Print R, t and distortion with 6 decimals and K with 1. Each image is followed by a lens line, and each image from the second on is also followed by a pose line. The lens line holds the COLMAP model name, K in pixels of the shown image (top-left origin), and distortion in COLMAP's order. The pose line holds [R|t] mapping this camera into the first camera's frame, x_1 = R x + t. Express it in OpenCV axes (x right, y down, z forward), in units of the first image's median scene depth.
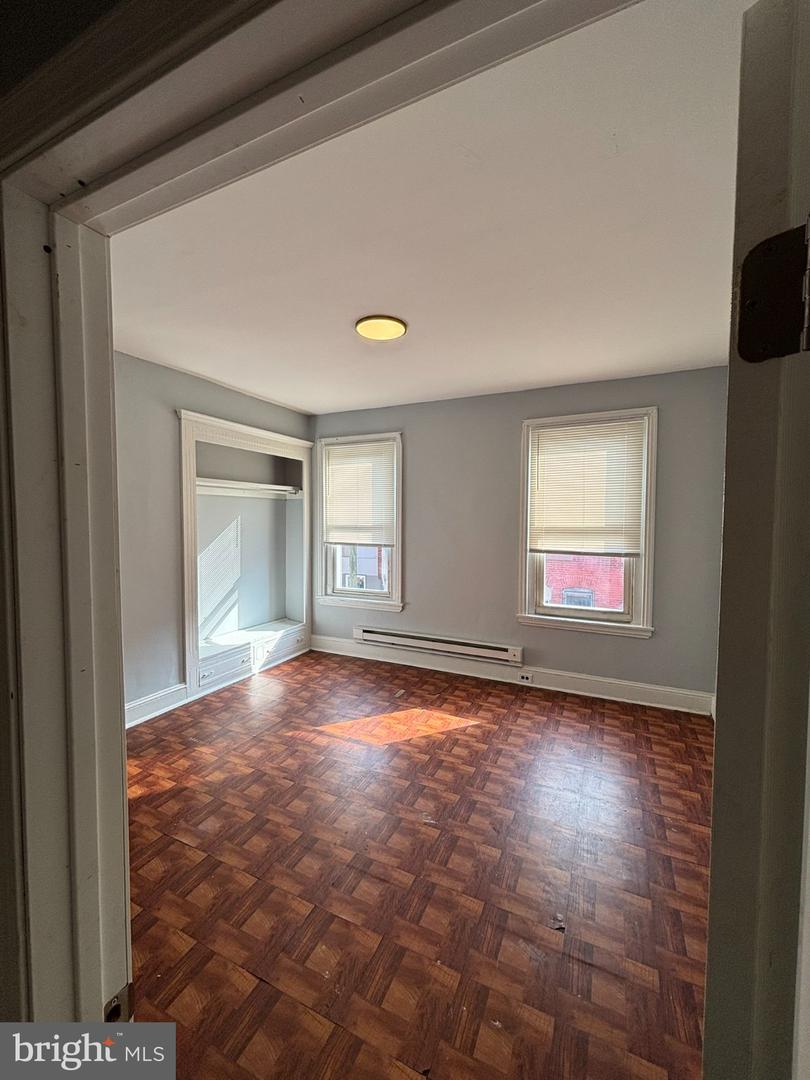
lens RADIAL K [[438.9, 0, 405.8], [0, 438.9, 540.1], [0, 0, 1]] dist [-0.005626, 0.002515]
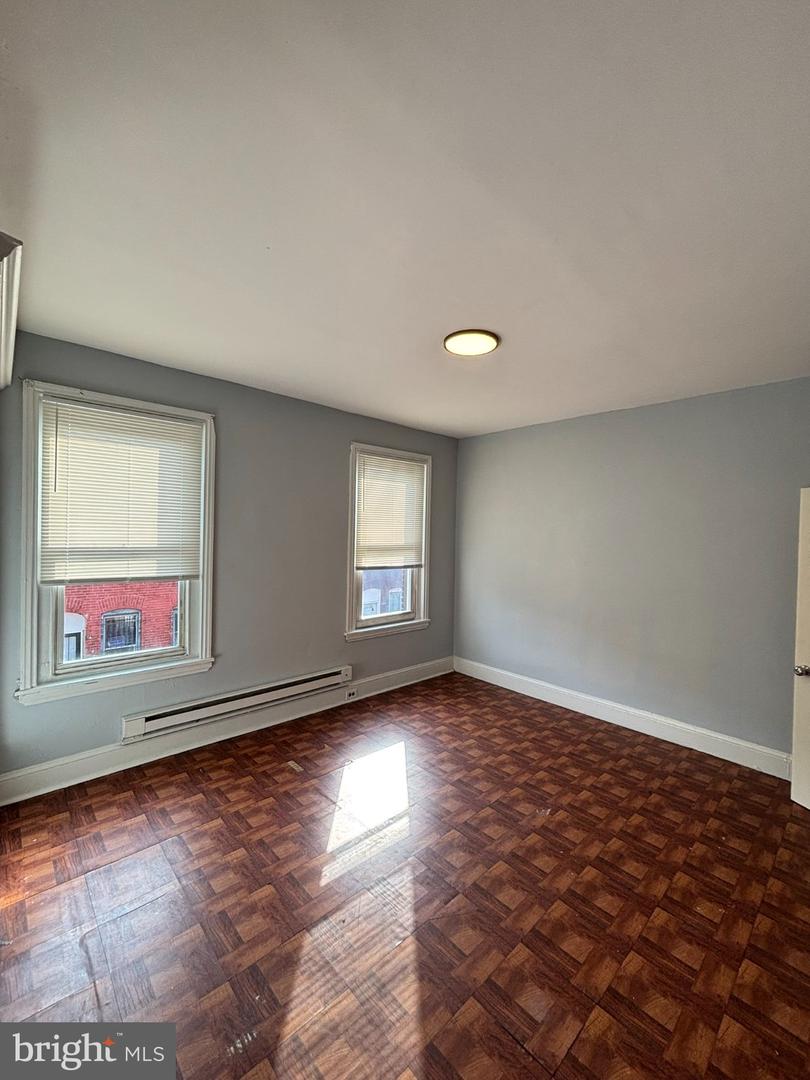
lens RADIAL K [[438.9, 0, 412.1], [0, 438.9, 530.9], [0, 0, 1]] dist [-0.005626, 0.002515]
pose [[0.358730, 0.008090, 0.933406, -0.670146], [0.026092, 0.999485, -0.018691, -0.043926], [-0.933077, 0.031059, 0.358334, 0.529388]]
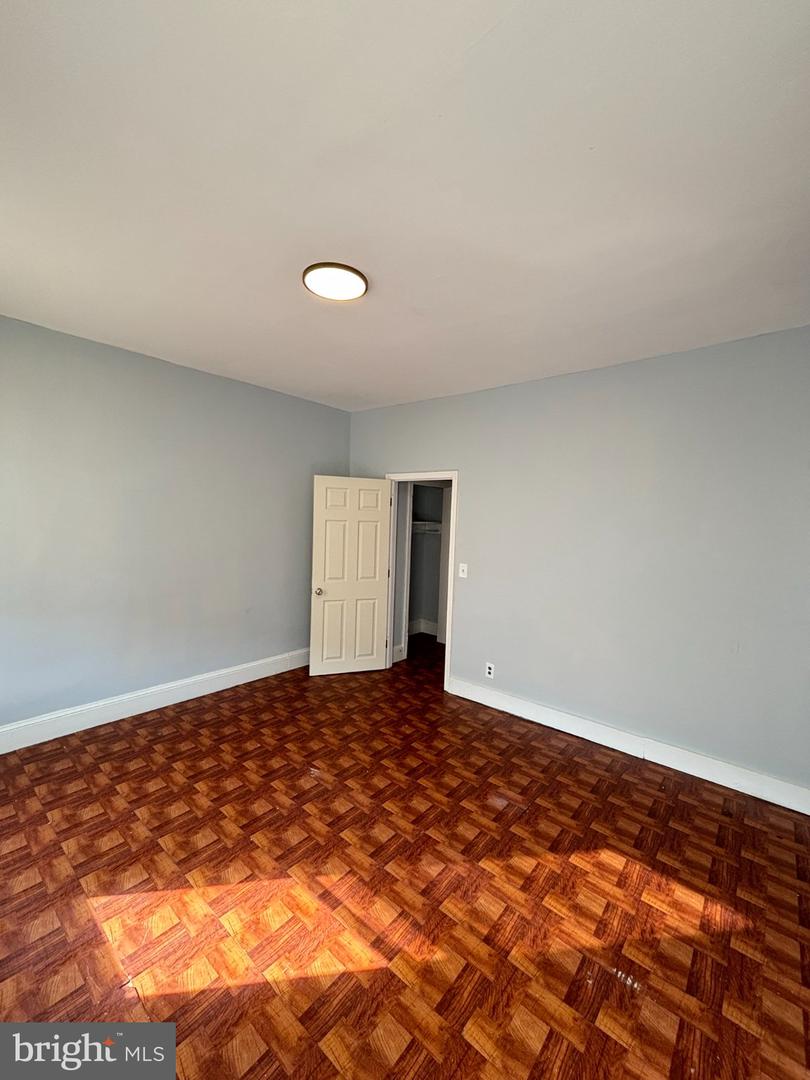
lens RADIAL K [[438.9, 0, 405.9], [0, 438.9, 518.8], [0, 0, 1]] dist [-0.005626, 0.002515]
pose [[-0.964483, -0.039231, 0.261217, -0.279964], [-0.023060, 0.997639, 0.064686, -0.076122], [-0.263138, 0.056365, -0.963110, 1.208166]]
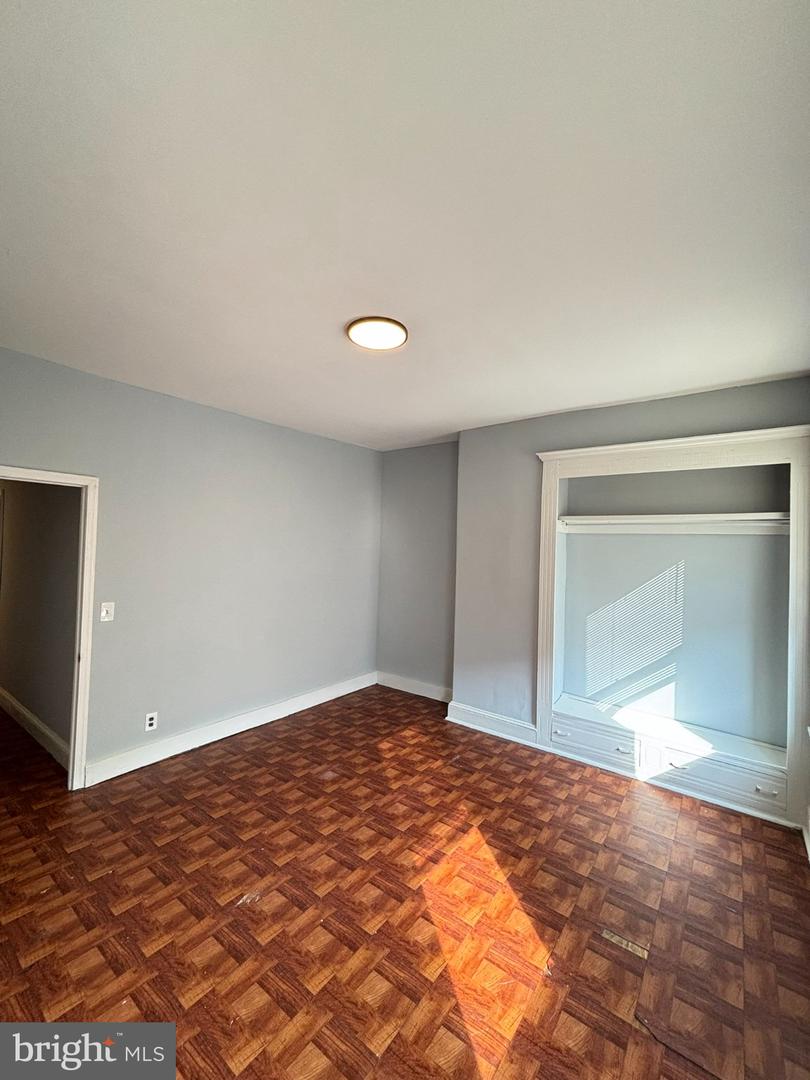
lens RADIAL K [[438.9, 0, 409.4], [0, 438.9, 546.0], [0, 0, 1]] dist [-0.005626, 0.002515]
pose [[-0.203134, -0.018432, -0.978977, 0.499282], [-0.085496, 0.996338, -0.001019, -0.049423], [0.975411, 0.083492, -0.203966, 0.847656]]
